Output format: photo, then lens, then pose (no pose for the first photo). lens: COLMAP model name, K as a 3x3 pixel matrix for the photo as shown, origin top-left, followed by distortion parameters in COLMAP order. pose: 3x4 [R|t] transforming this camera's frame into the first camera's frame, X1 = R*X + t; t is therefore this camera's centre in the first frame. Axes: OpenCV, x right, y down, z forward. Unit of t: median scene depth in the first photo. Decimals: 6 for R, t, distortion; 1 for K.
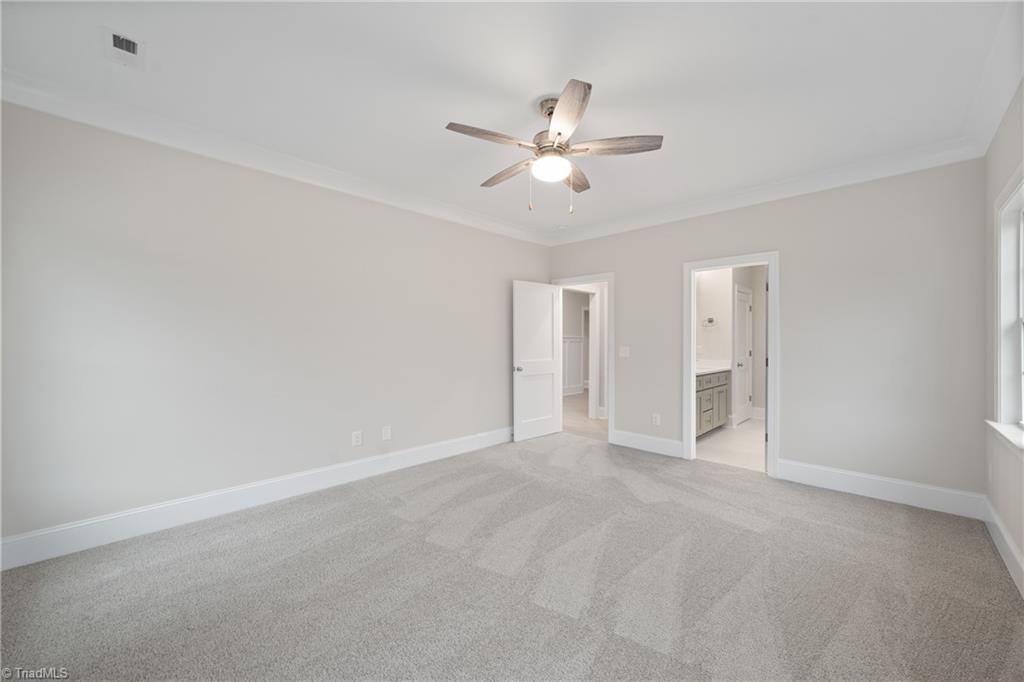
lens RADIAL K [[402.2, 0, 517.1], [0, 402.2, 341.4], [0, 0, 1]] dist [0.000213, 0.000014]
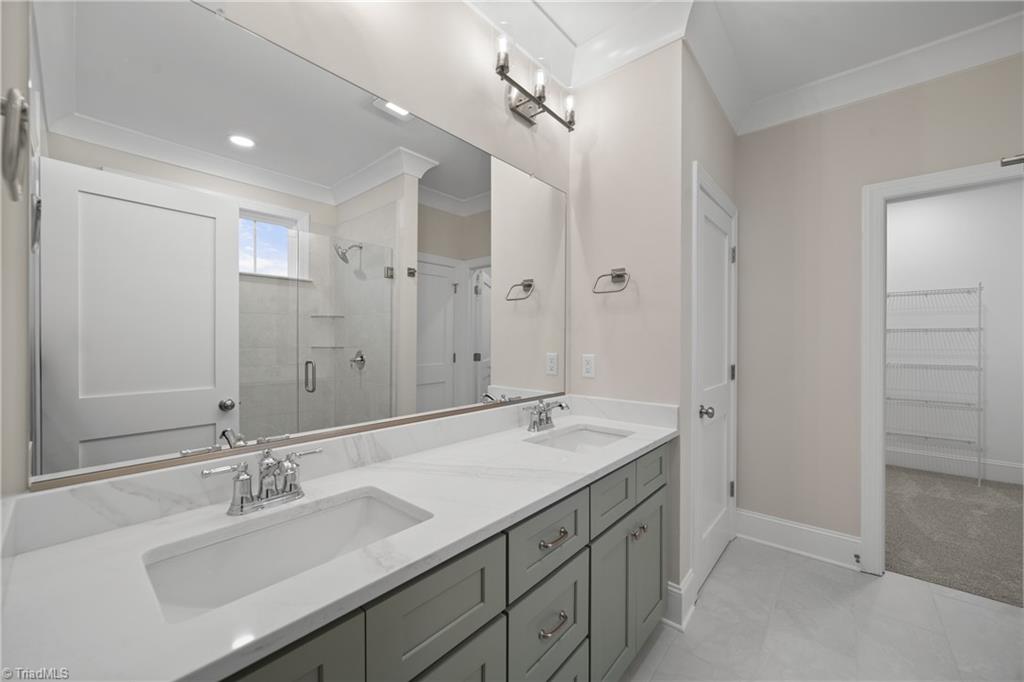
lens RADIAL K [[396.0, 0, 509.8], [0, 396.0, 341.7], [0, 0, 1]] dist [0.010128, 0.000734]
pose [[0.998676, 0.004017, 0.051289, 0.371054], [-0.004207, 0.999985, 0.003595, 0.000631], [-0.051274, -0.003806, 0.998677, 0.673331]]
